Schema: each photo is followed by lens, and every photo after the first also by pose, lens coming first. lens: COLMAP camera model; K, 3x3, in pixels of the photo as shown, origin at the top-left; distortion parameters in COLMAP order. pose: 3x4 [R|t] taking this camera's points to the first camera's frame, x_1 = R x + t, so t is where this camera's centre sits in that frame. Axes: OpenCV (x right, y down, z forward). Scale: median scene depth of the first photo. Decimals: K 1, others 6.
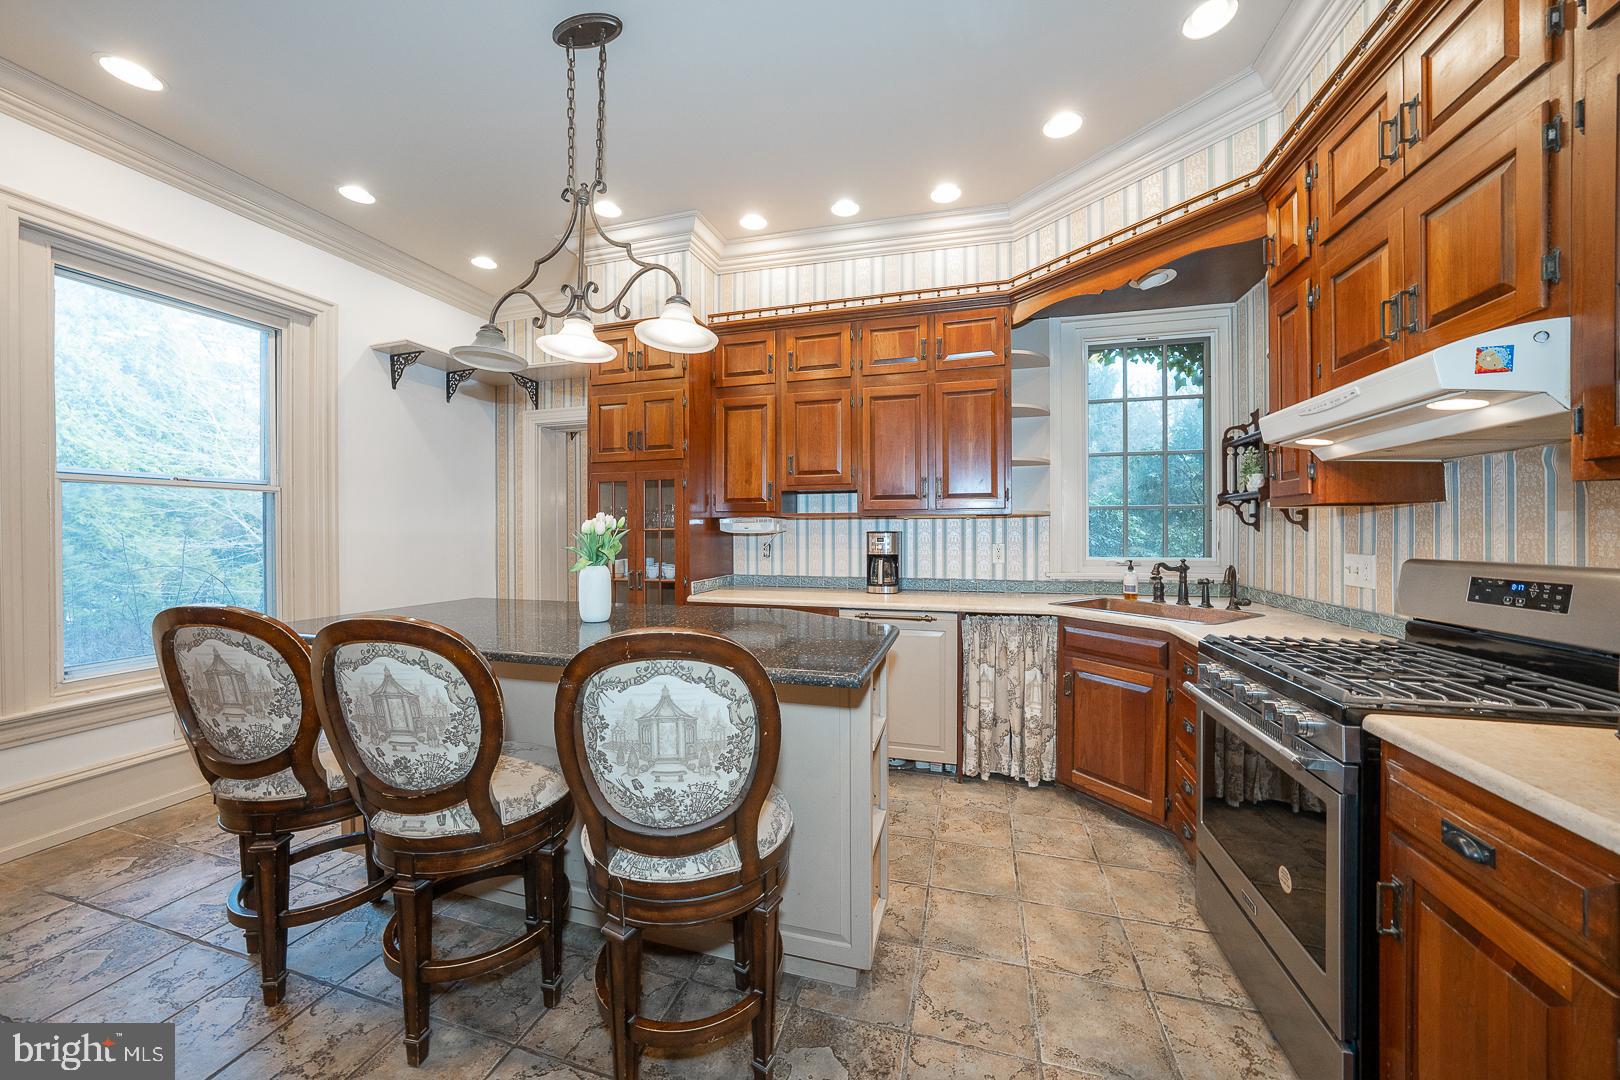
lens RADIAL K [[553.9, 0, 806.7], [0, 553.9, 536.2], [0, 0, 1]] dist [-0.018793, 0.000205]
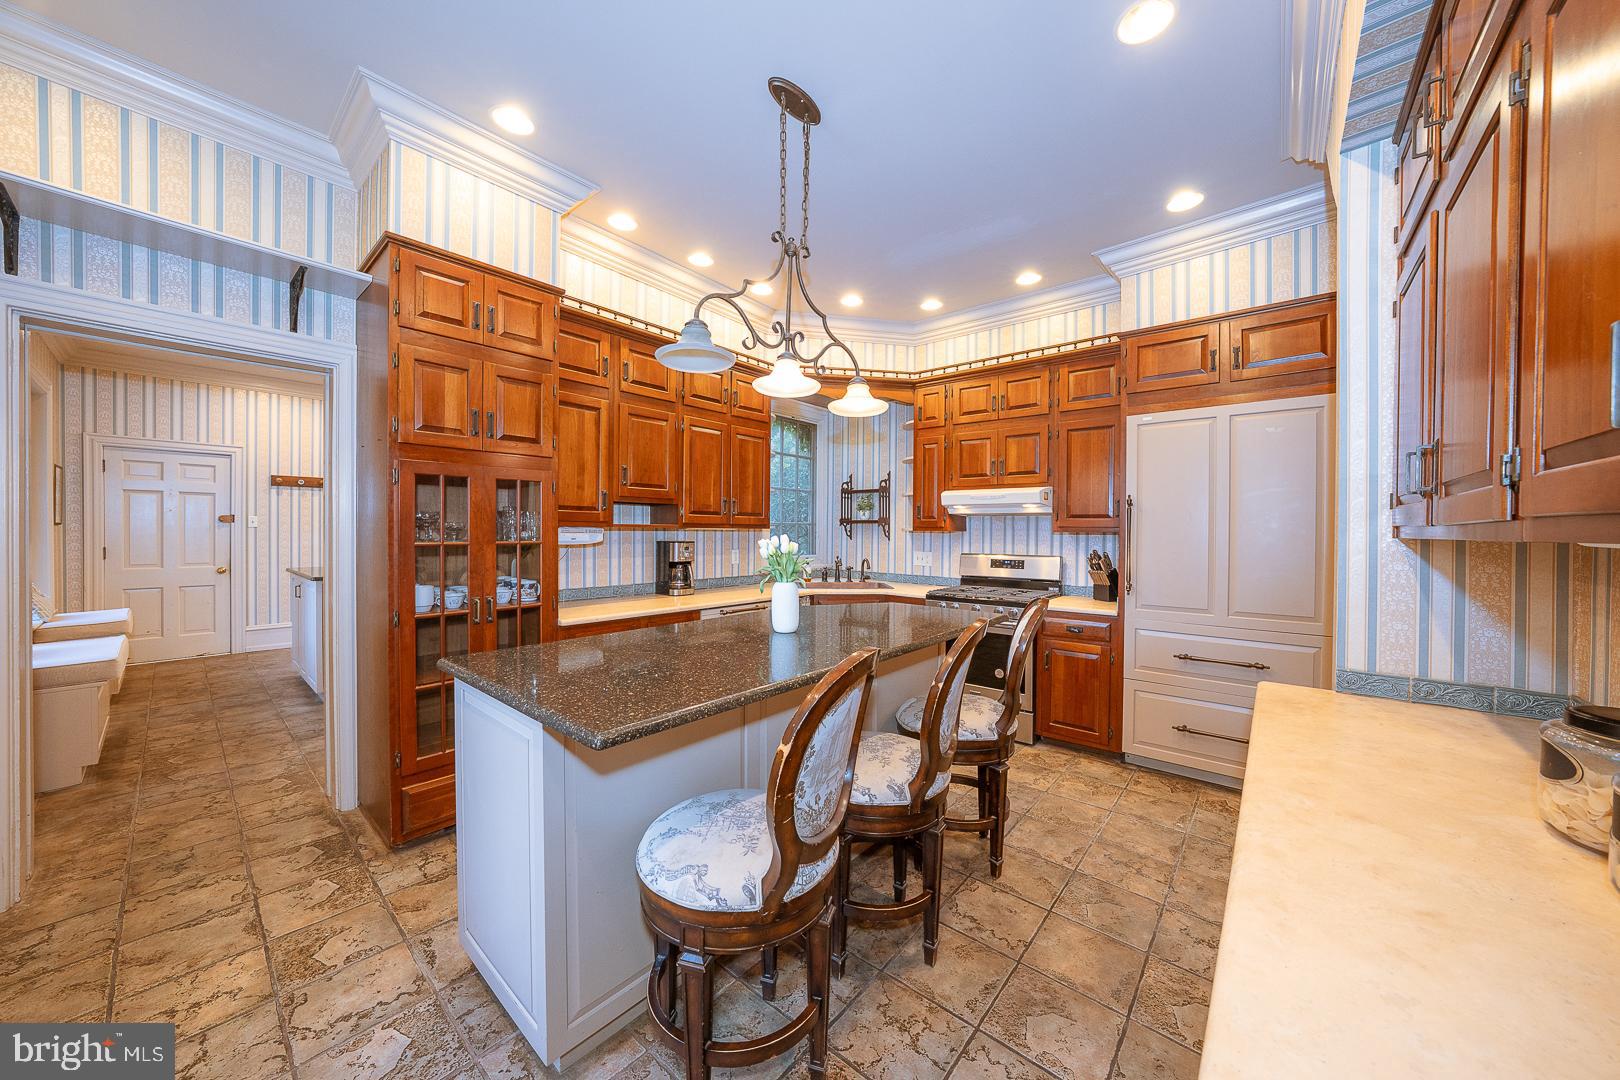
lens RADIAL K [[553.9, 0, 809.6], [0, 553.9, 535.8], [0, 0, 1]] dist [-0.018793, 0.000205]
pose [[0.415345, -0.005025, 0.909650, -0.791361], [-0.004050, 0.999965, 0.007373, -0.028921], [-0.909655, -0.006746, 0.415309, 0.282441]]
